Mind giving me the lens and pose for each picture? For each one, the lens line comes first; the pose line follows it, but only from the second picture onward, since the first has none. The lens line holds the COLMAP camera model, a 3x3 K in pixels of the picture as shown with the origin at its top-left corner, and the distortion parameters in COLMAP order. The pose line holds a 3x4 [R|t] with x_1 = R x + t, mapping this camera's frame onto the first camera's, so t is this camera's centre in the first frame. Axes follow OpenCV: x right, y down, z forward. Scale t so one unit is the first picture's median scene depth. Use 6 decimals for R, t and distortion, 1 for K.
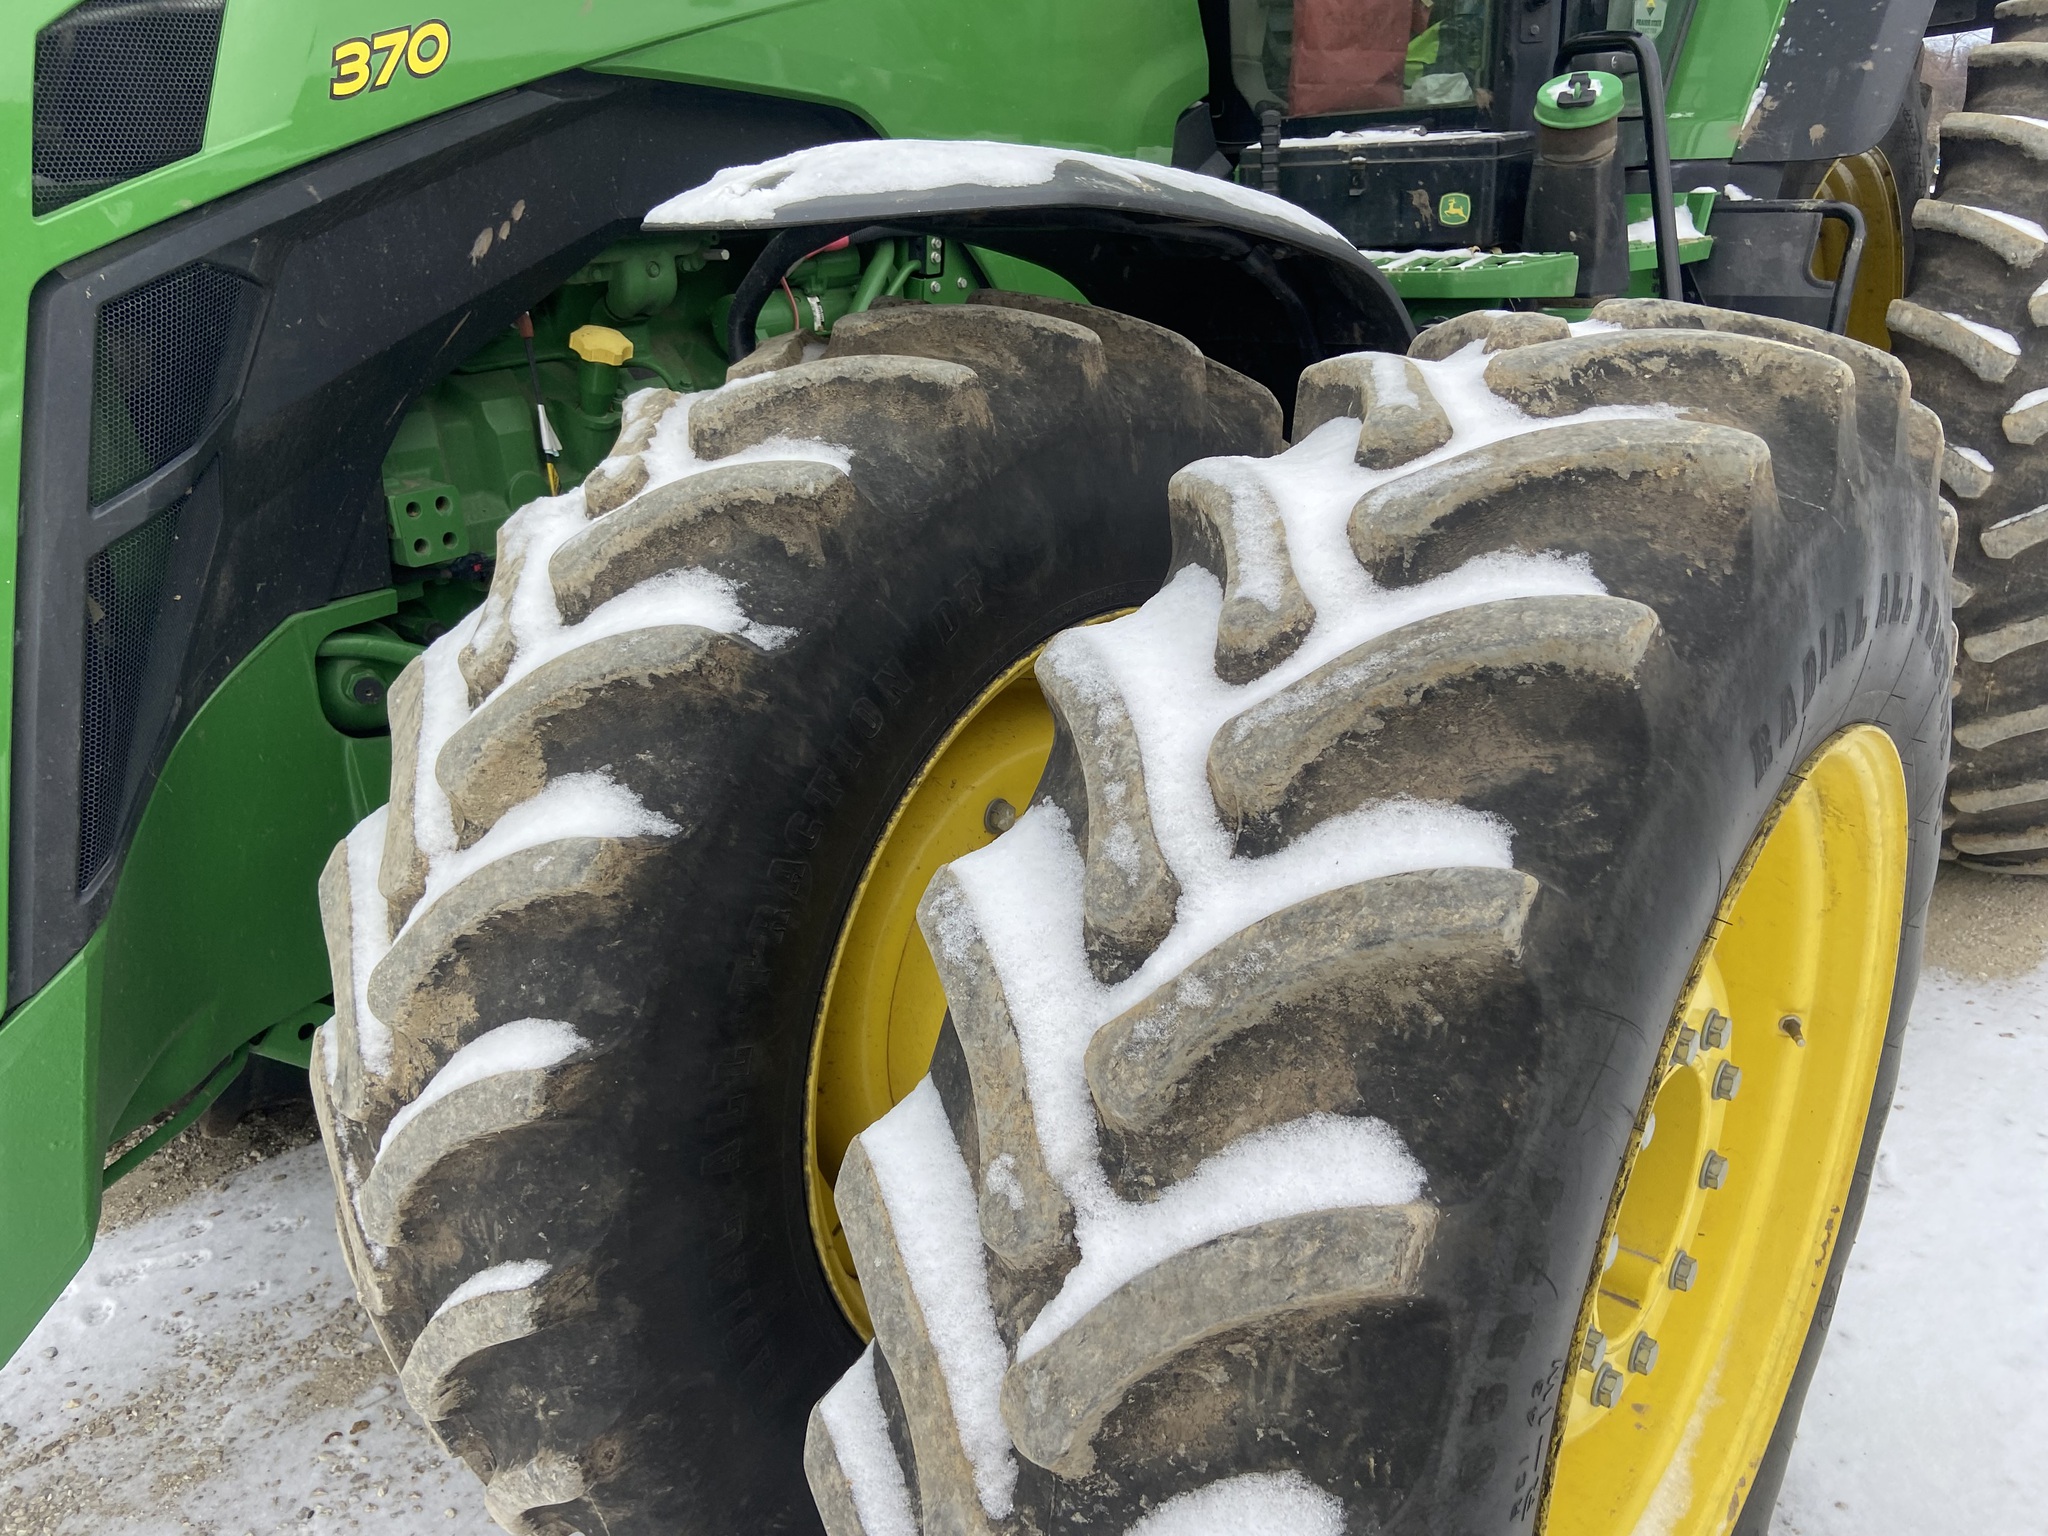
lens RADIAL K [[1513.5, 0, 1022.3], [0, 1513.5, 780.5], [0, 0, 1]] dist [0.122609, -0.148613]
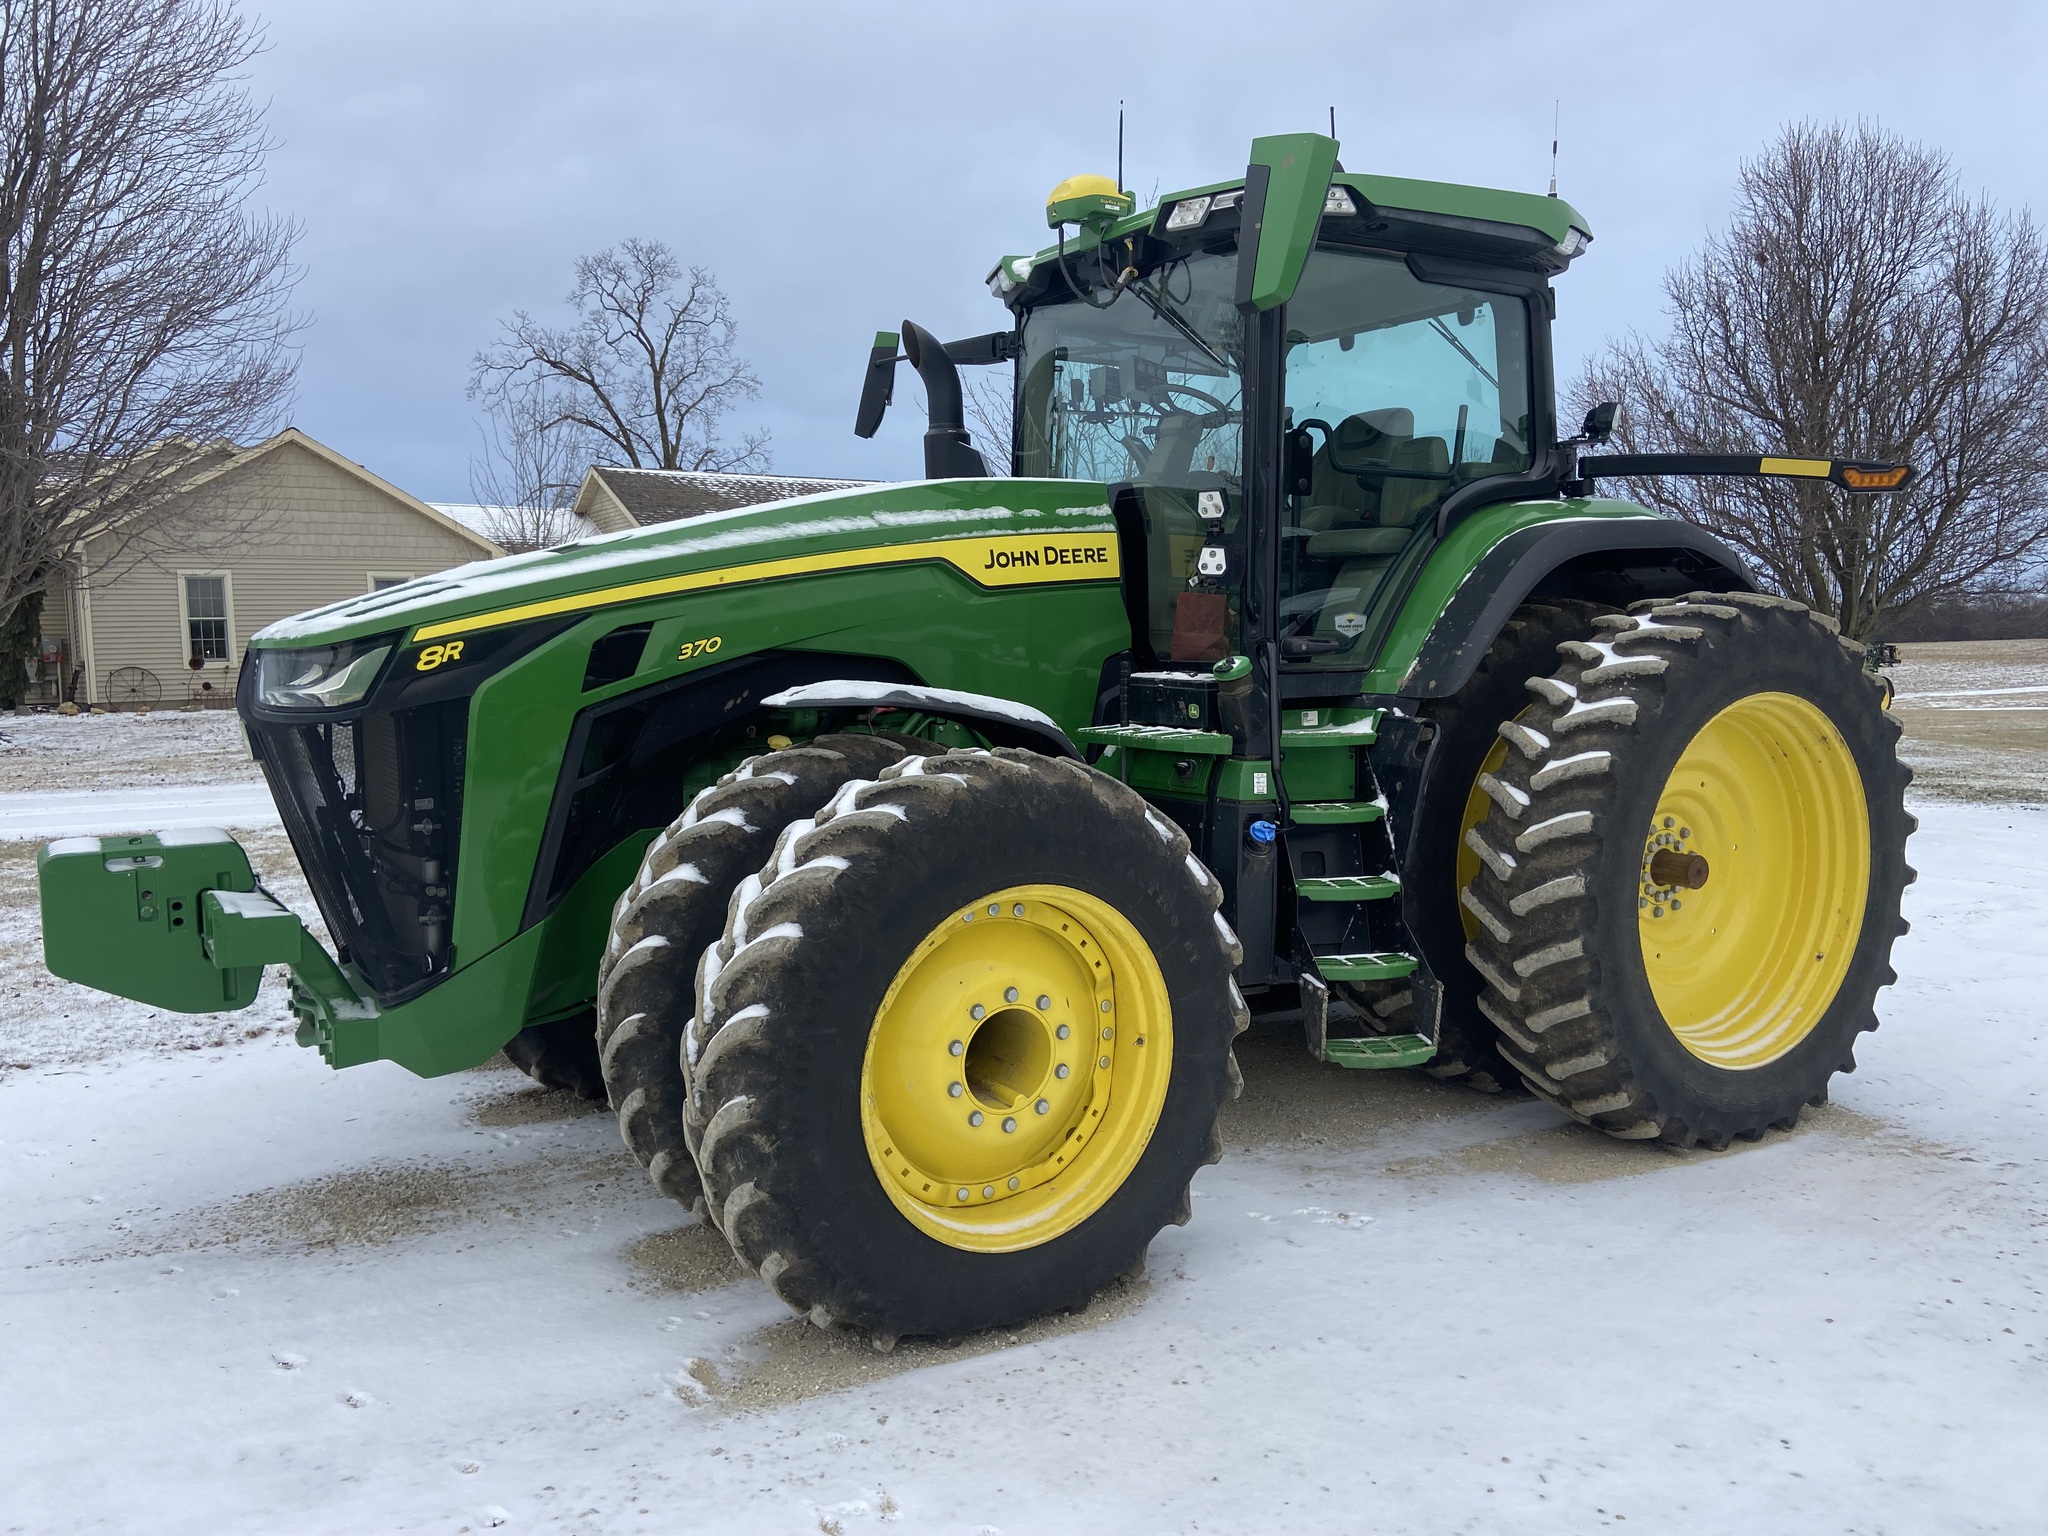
lens RADIAL K [[1559.2, 0, 1024.0], [0, 1559.2, 768.0], [0, 0, 1]] dist [0.126394, -0.172670]
pose [[0.949318, 0.072458, -0.305853, 1.266297], [-0.154165, 0.955320, -0.252185, 0.482202], [0.273914, 0.286556, 0.918072, -1.740382]]
